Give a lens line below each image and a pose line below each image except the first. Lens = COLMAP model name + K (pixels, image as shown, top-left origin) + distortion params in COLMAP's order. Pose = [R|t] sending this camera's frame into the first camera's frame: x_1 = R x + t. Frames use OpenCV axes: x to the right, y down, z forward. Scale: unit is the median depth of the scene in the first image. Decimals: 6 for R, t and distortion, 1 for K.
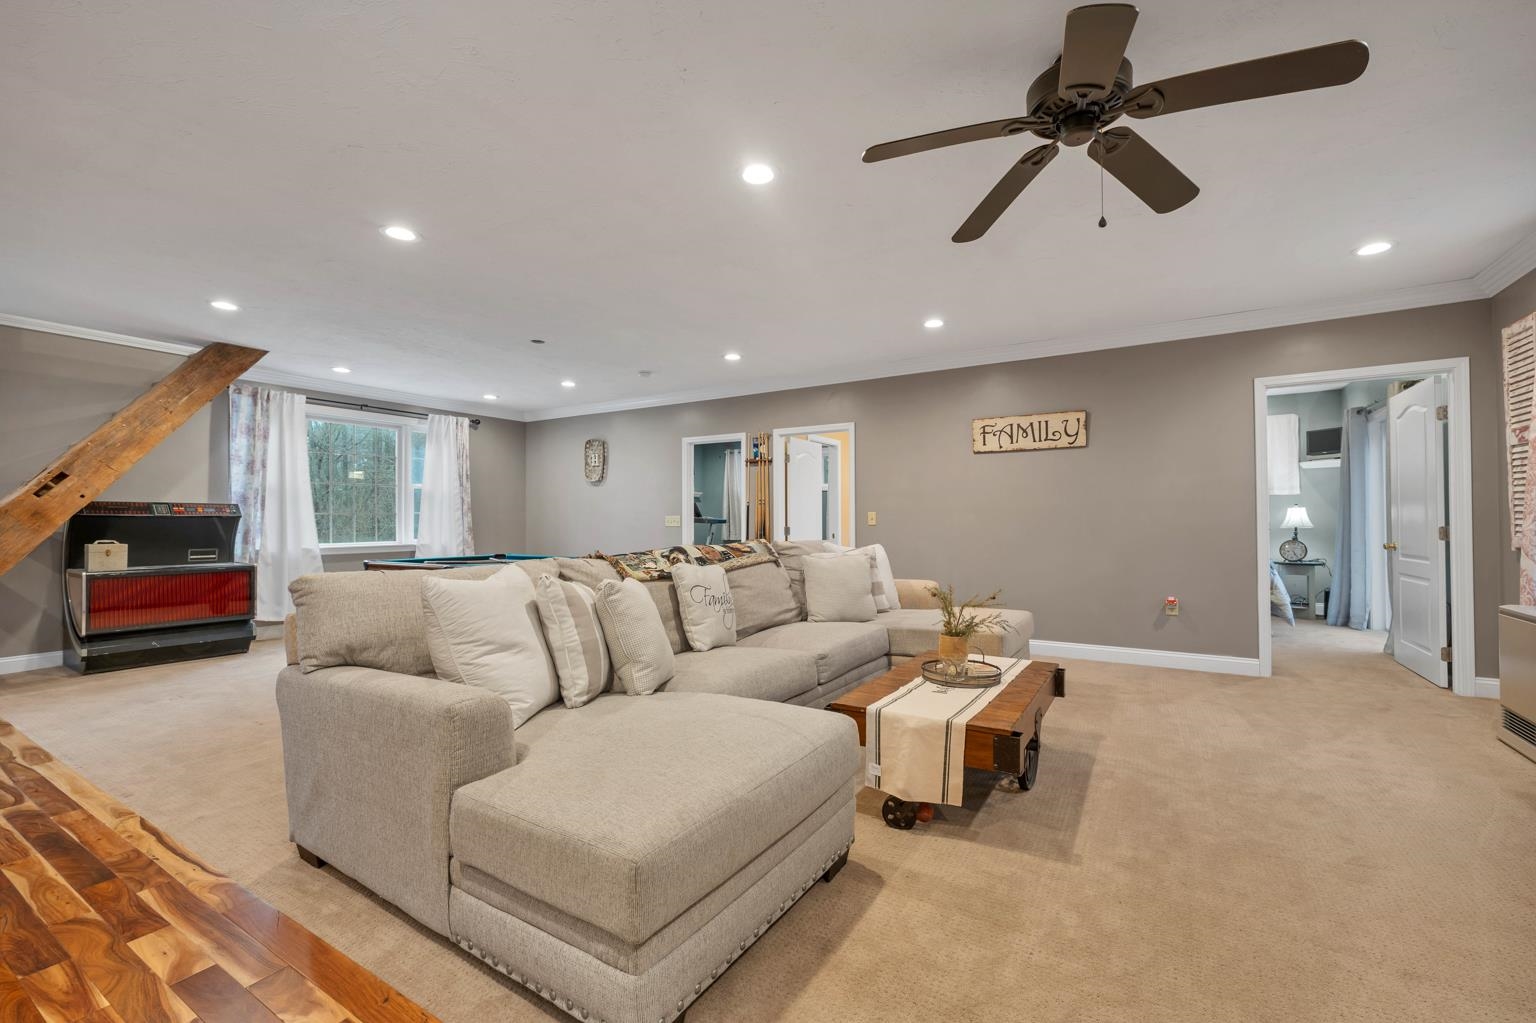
lens RADIAL K [[651.8, 0, 769.8], [0, 651.8, 513.8], [0, 0, 1]] dist [0.003766, 0.000421]
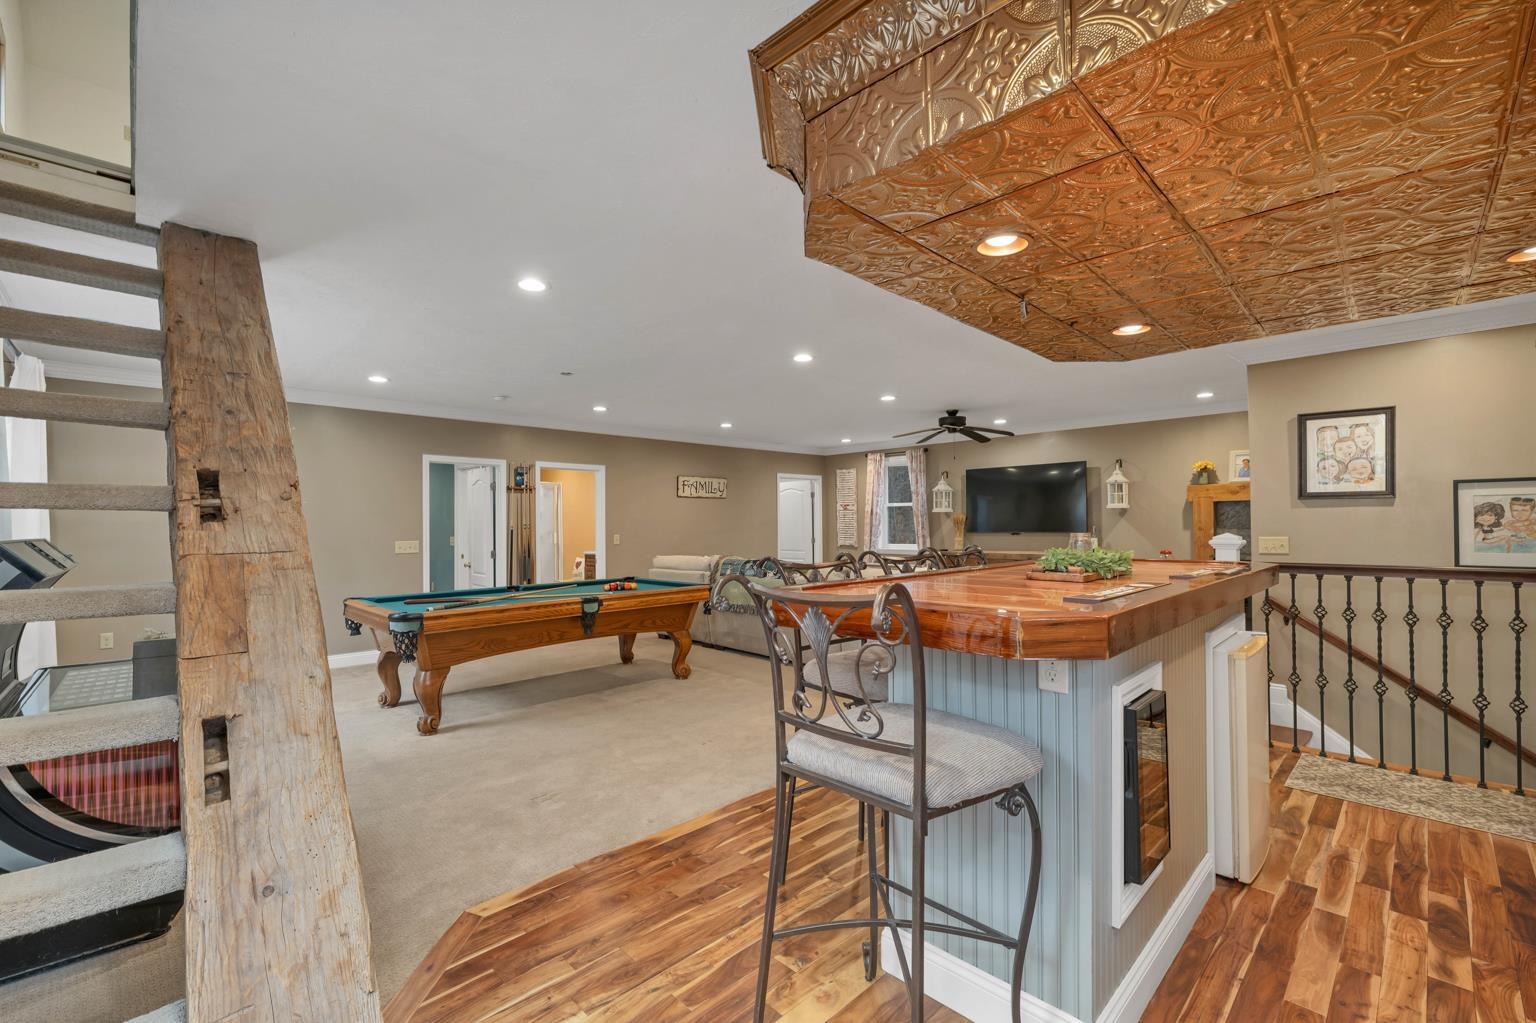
lens RADIAL K [[651.8, 0, 769.5], [0, 651.8, 518.4], [0, 0, 1]] dist [0.003766, 0.000421]
pose [[0.231238, 0.009323, 0.972853, -2.642898], [-0.000457, 0.999955, -0.009475, -0.057899], [-0.972897, 0.001747, 0.231232, 0.938009]]
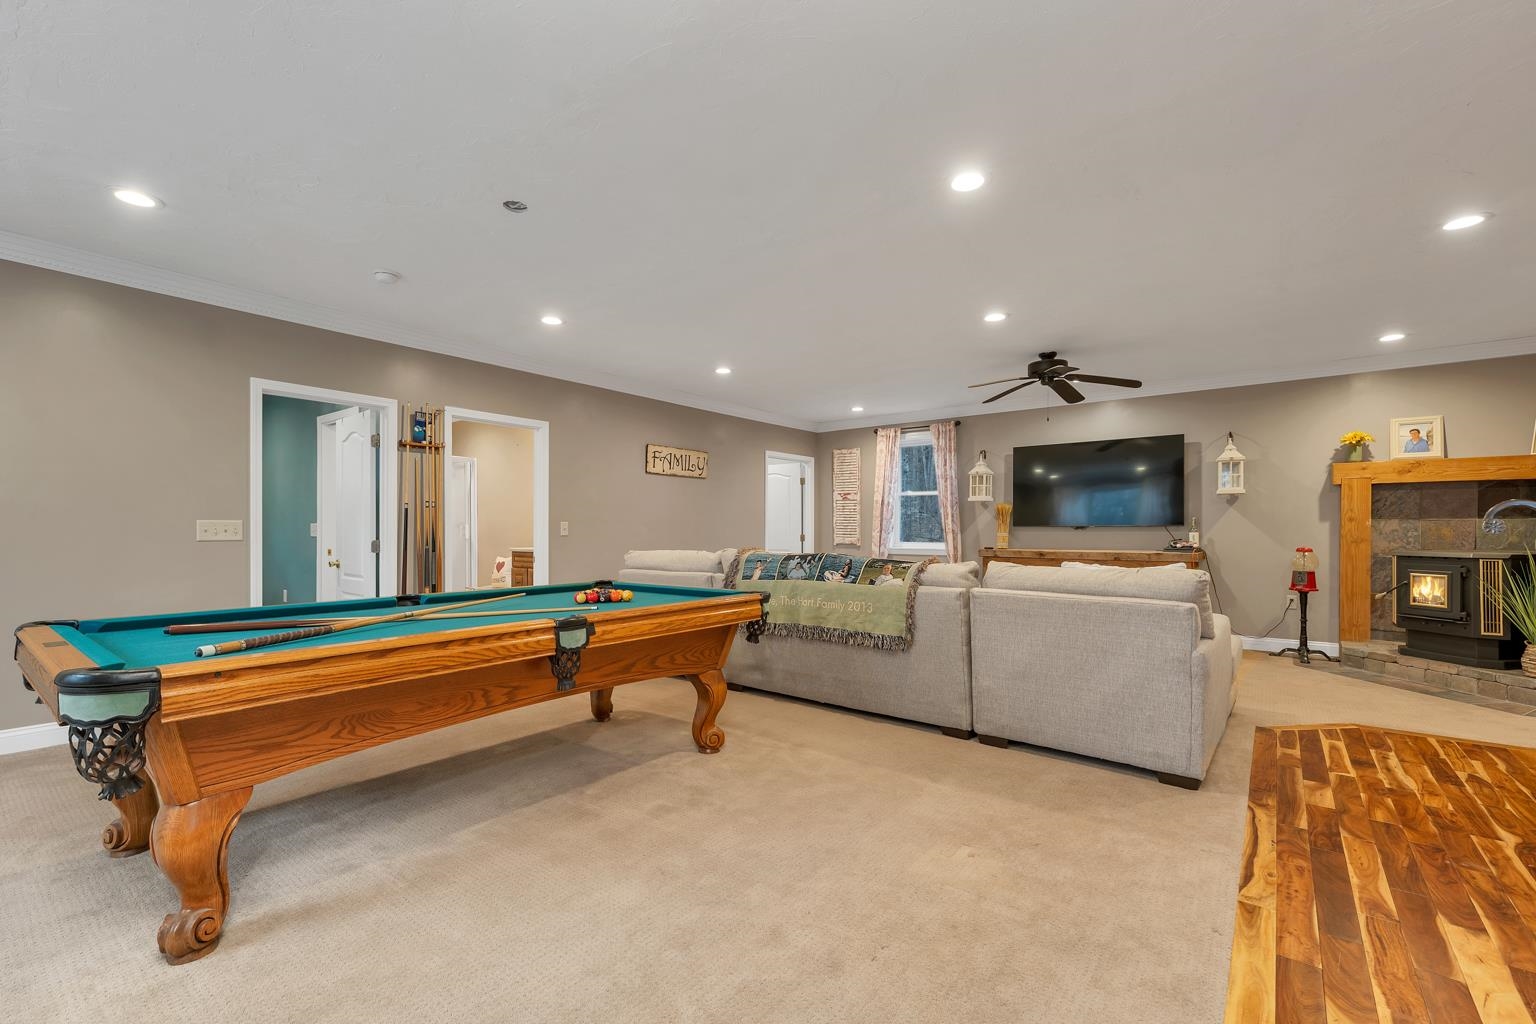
lens RADIAL K [[651.8, 0, 759.8], [0, 651.8, 534.1], [0, 0, 1]] dist [0.003766, 0.000421]
pose [[0.112086, 0.000114, 0.993699, -1.832865], [-0.010030, 0.999949, 0.001017, 0.027379], [-0.993648, -0.010080, 0.112081, 1.504990]]
